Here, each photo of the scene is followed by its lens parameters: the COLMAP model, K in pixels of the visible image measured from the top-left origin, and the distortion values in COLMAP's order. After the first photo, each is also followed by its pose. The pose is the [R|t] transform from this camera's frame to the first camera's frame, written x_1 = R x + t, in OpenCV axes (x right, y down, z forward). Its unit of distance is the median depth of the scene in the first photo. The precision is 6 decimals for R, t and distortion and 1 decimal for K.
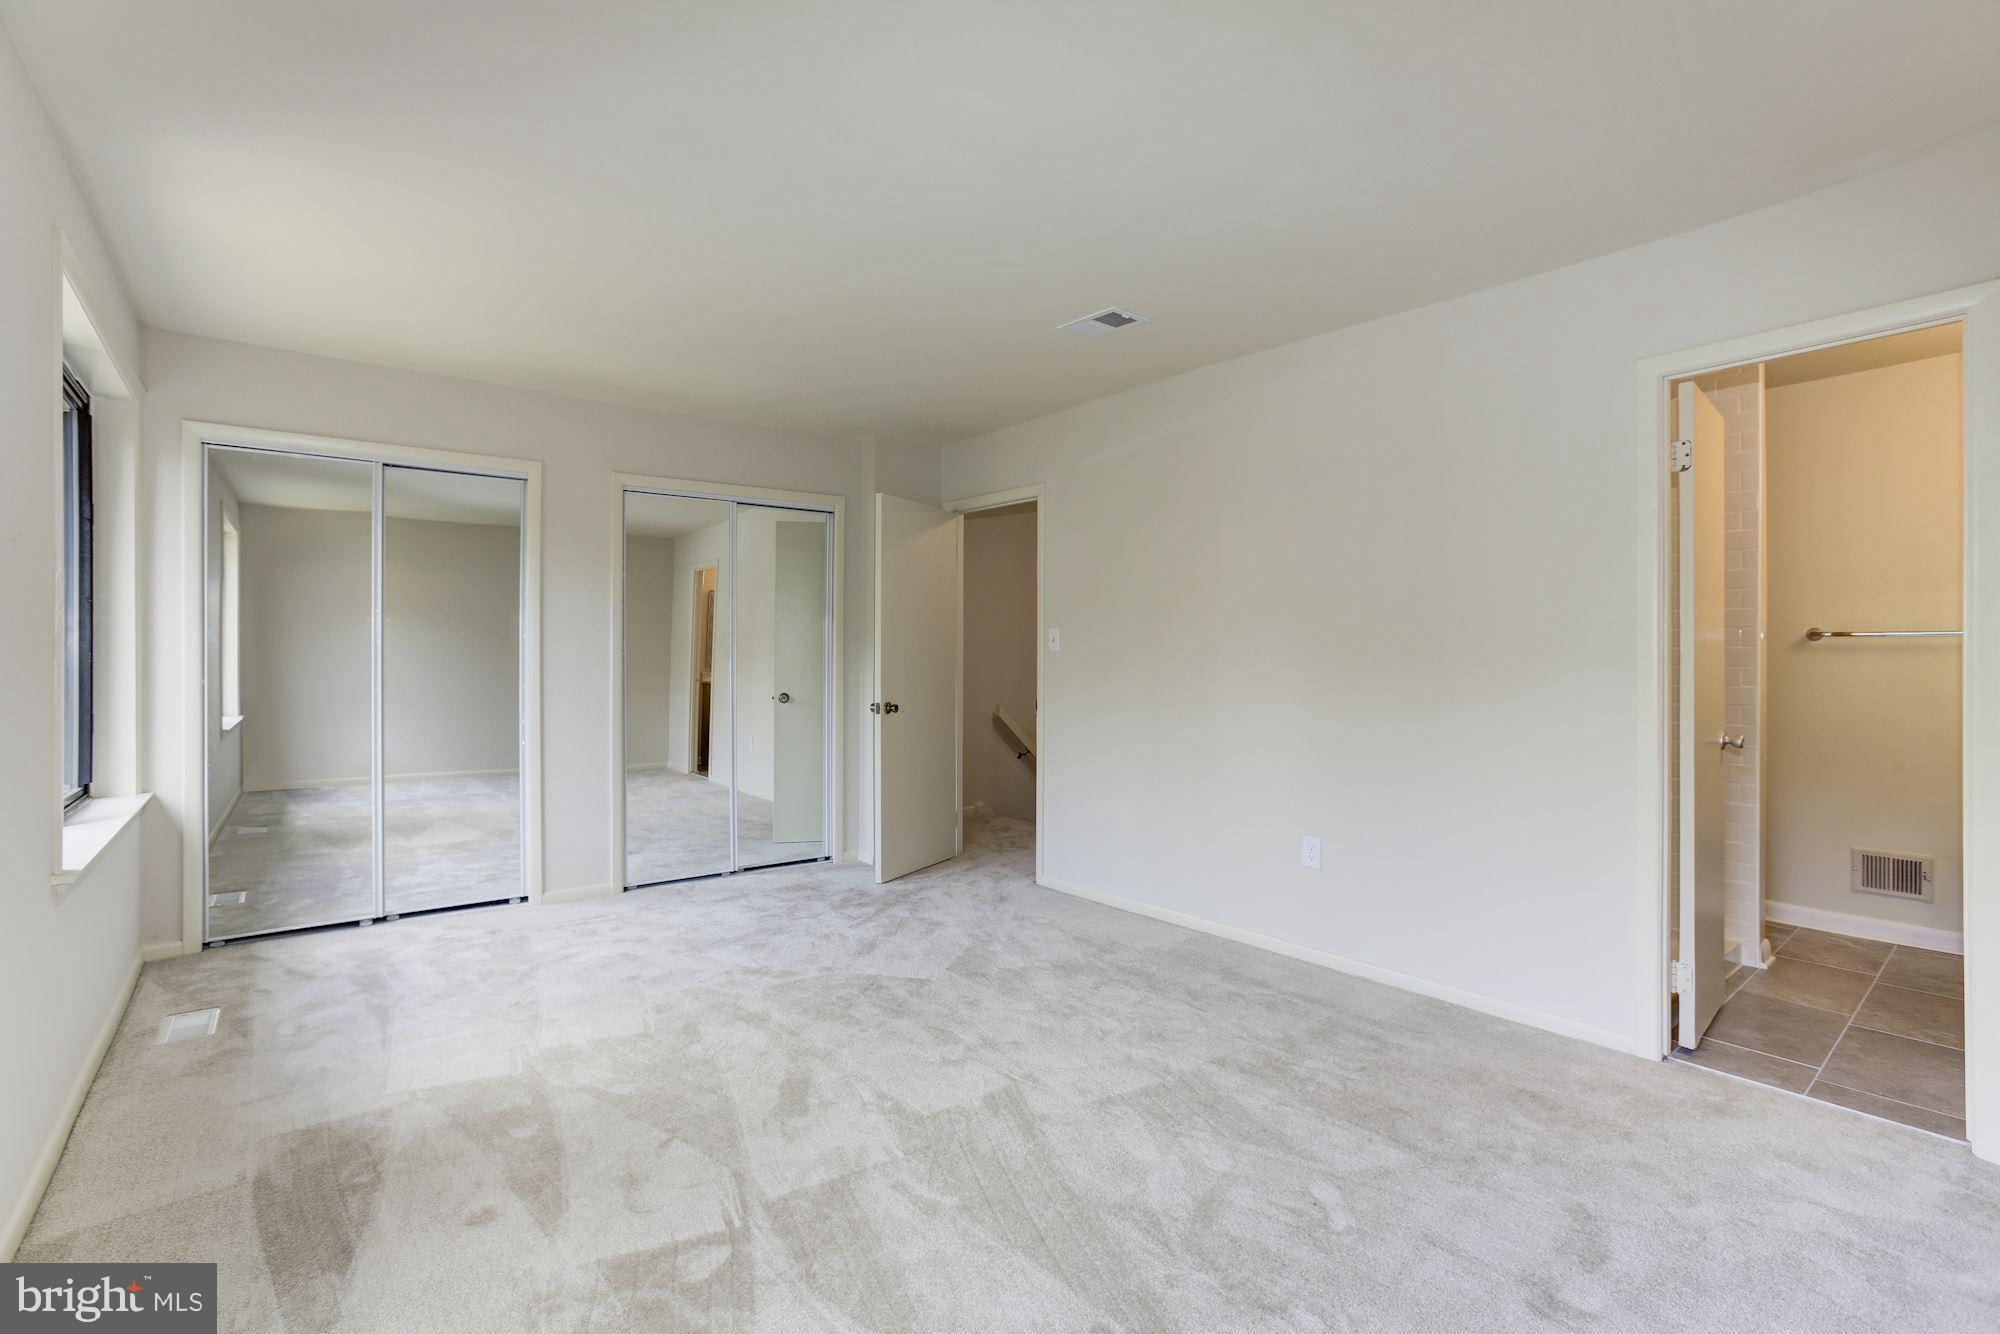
lens RADIAL K [[907.3, 0, 998.2], [0, 907.3, 657.3], [0, 0, 1]] dist [-0.076585, 0.039113]
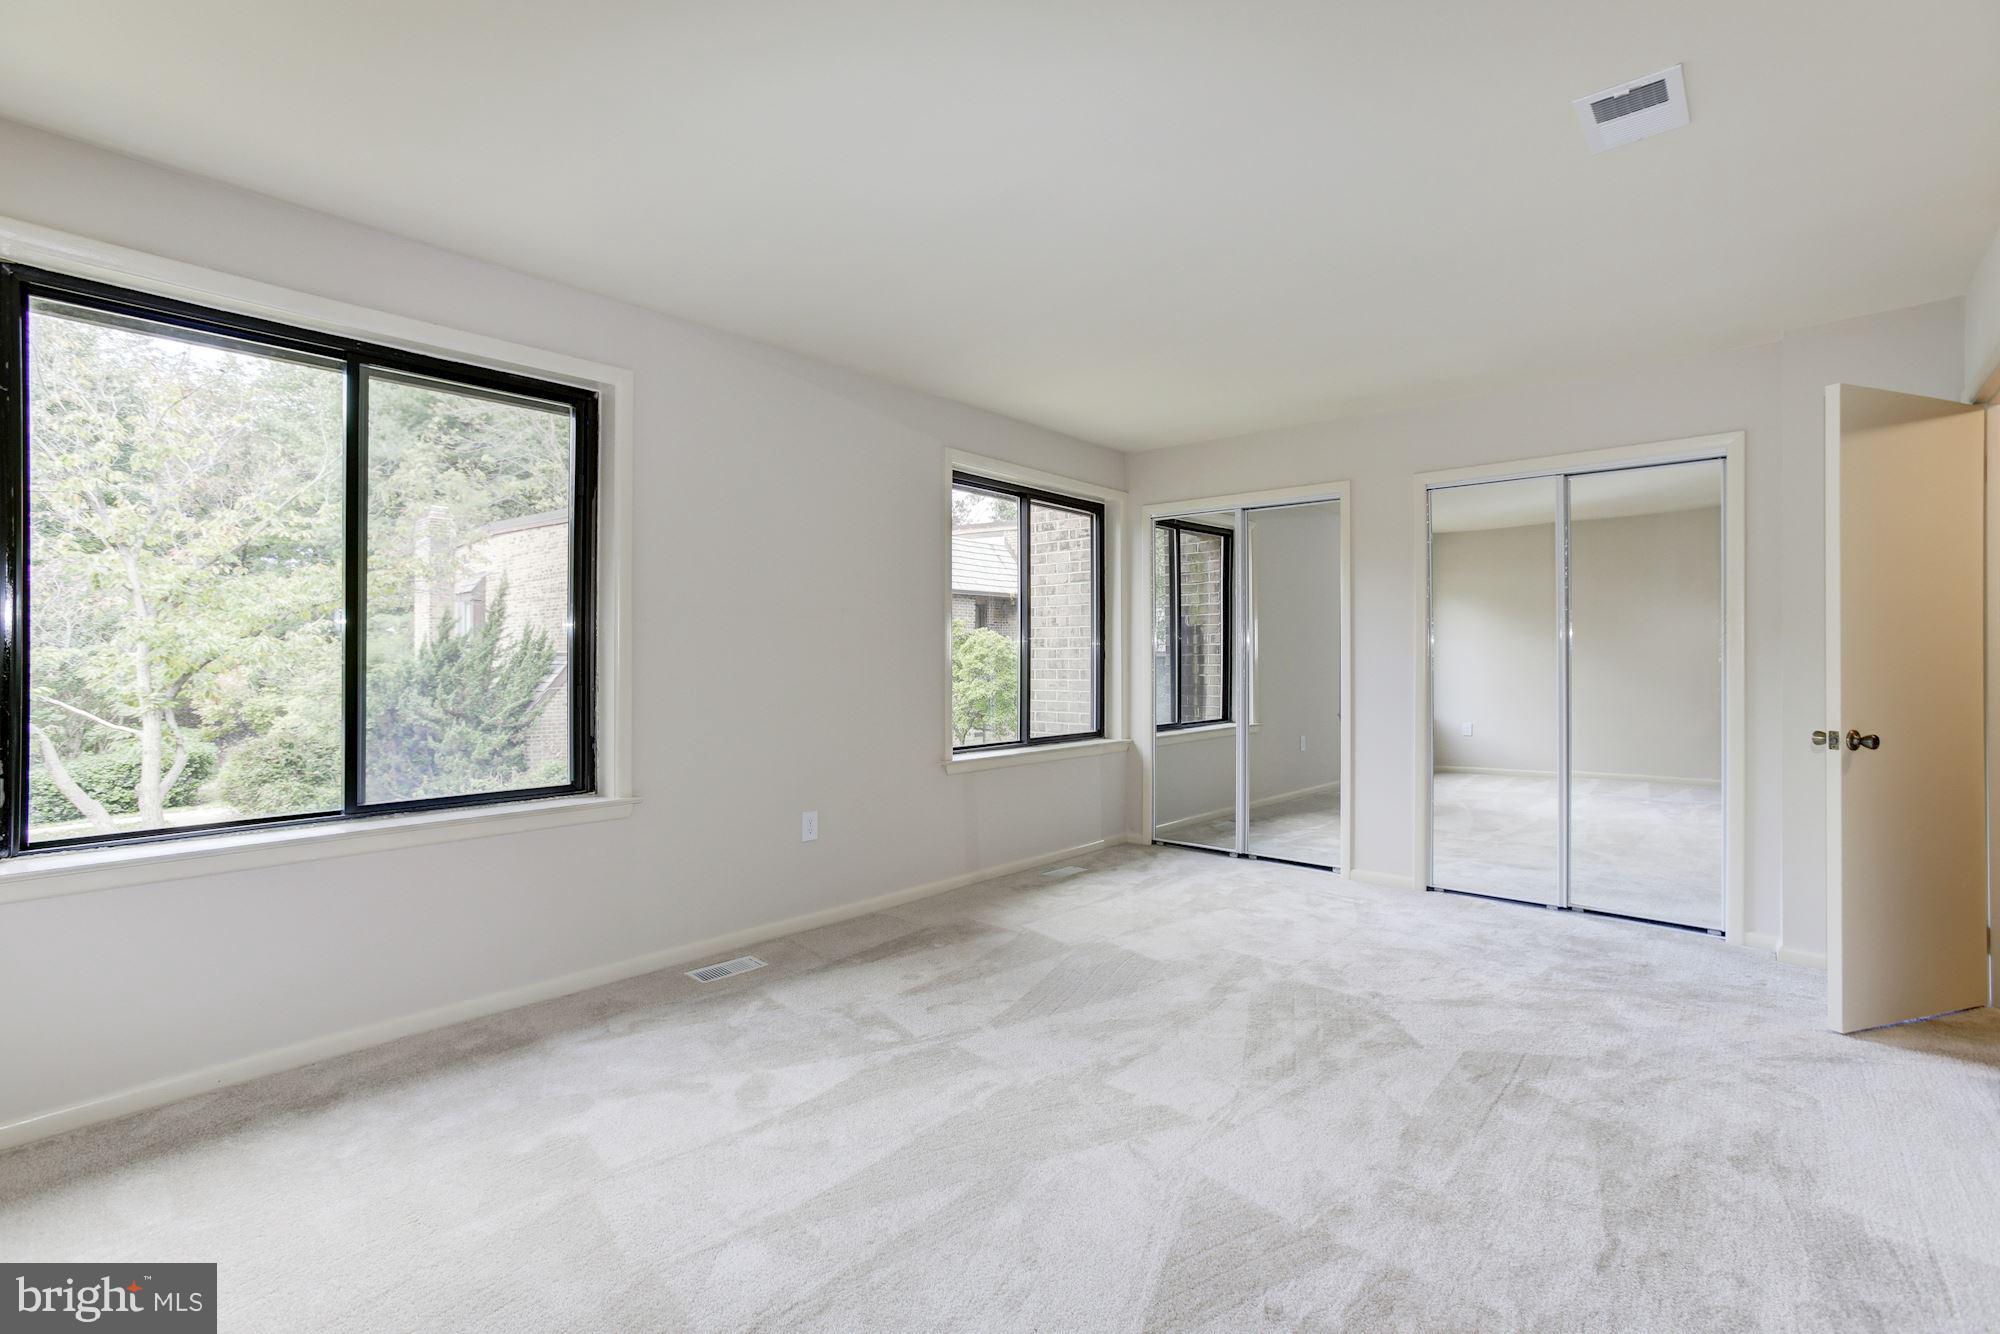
lens RADIAL K [[915.9, 0, 1010.0], [0, 915.9, 651.2], [0, 0, 1]] dist [0.000862, 0.000944]
pose [[0.168320, -0.011457, -0.985666, 0.664498], [0.000369, 0.999933, -0.011560, 0.008577], [0.985732, 0.001582, 0.168313, 0.475459]]
